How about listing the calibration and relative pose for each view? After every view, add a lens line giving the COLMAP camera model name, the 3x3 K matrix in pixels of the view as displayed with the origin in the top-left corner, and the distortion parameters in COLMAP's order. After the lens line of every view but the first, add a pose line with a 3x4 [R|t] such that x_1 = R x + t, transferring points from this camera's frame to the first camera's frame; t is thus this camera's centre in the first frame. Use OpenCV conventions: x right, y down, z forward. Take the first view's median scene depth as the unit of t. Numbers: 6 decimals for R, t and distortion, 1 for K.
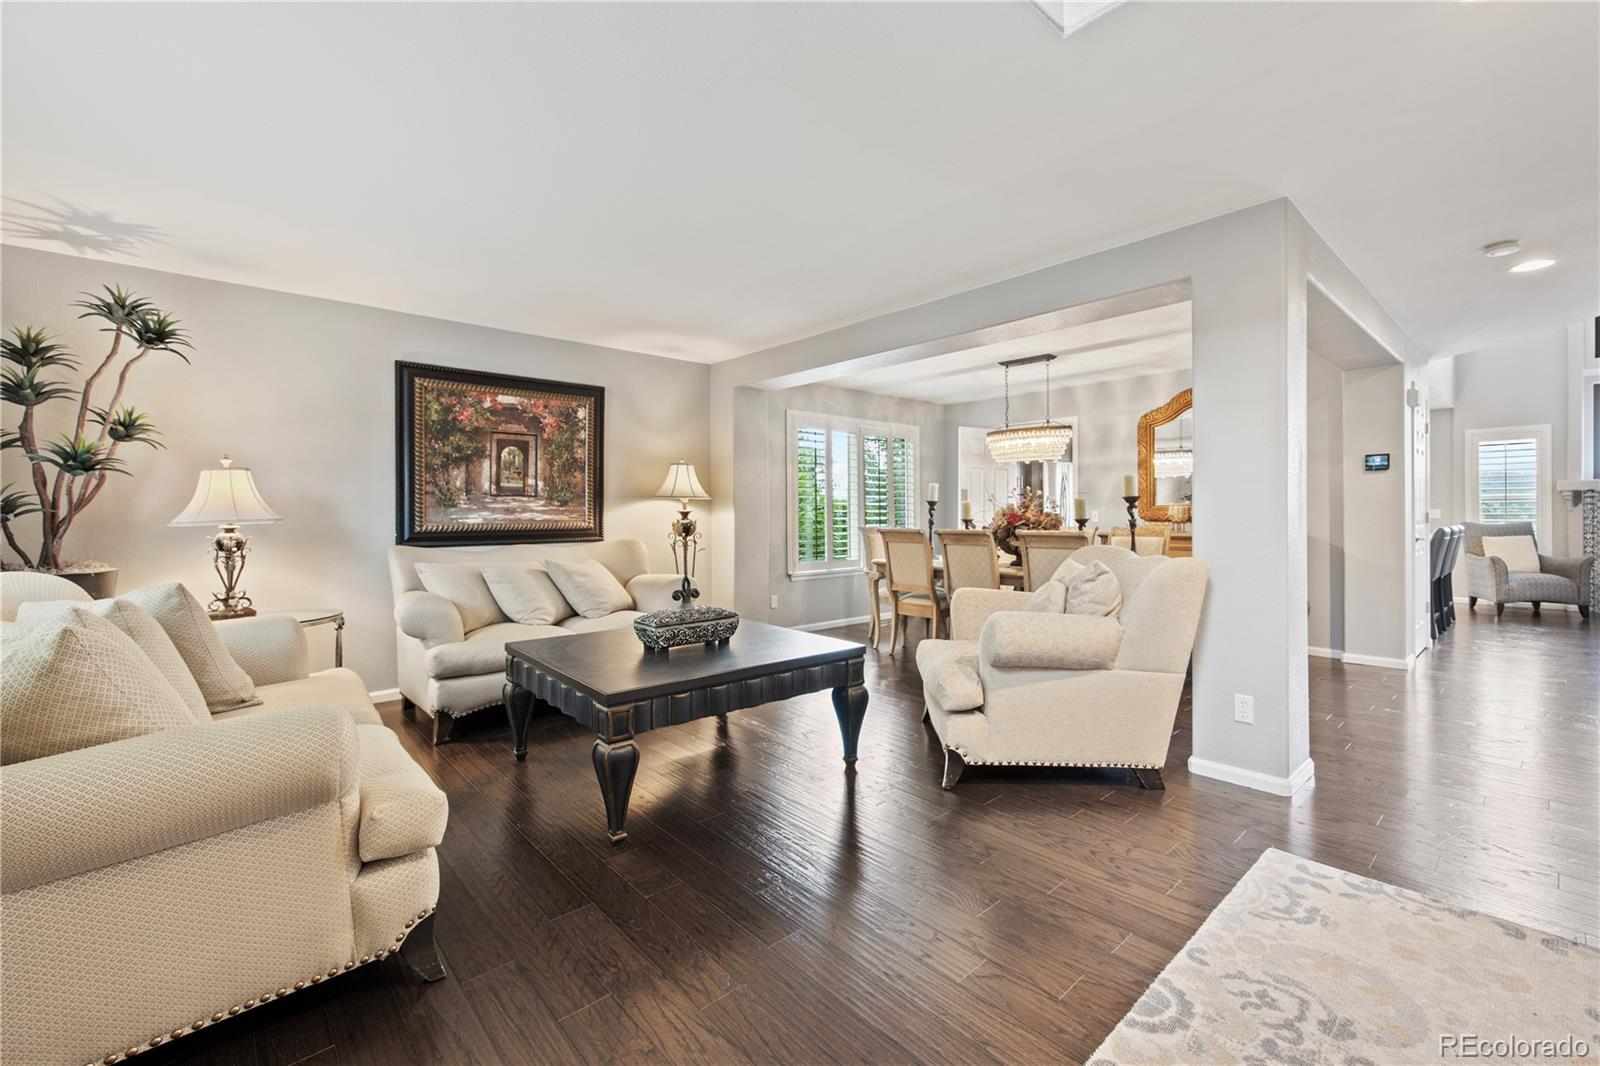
lens RADIAL K [[671.0, 0, 795.9], [0, 671.0, 518.1], [0, 0, 1]] dist [0.002301, -0.000005]
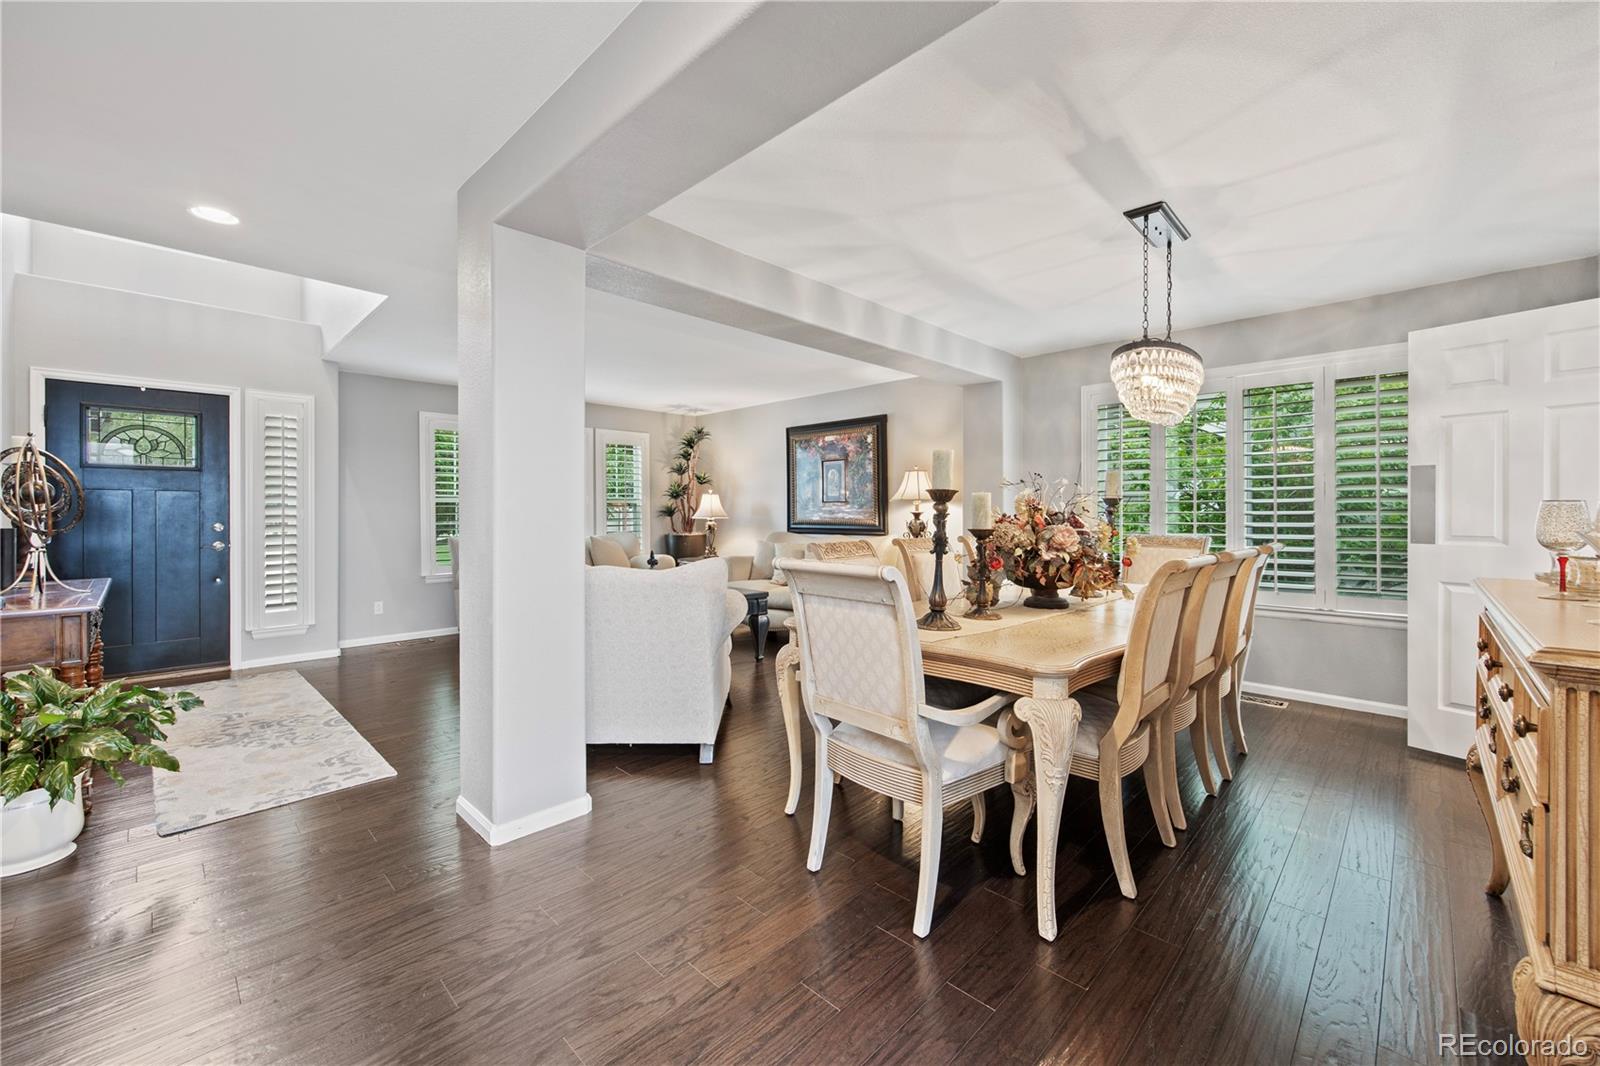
lens RADIAL K [[617.4, 0, 798.0], [0, 617.4, 522.5], [0, 0, 1]] dist [-0.009461, -0.000064]
pose [[0.091655, 0.016642, -0.995652, 0.958586], [-0.008553, 0.999837, 0.015924, -0.009230], [0.995754, 0.007057, 0.091782, 0.815904]]
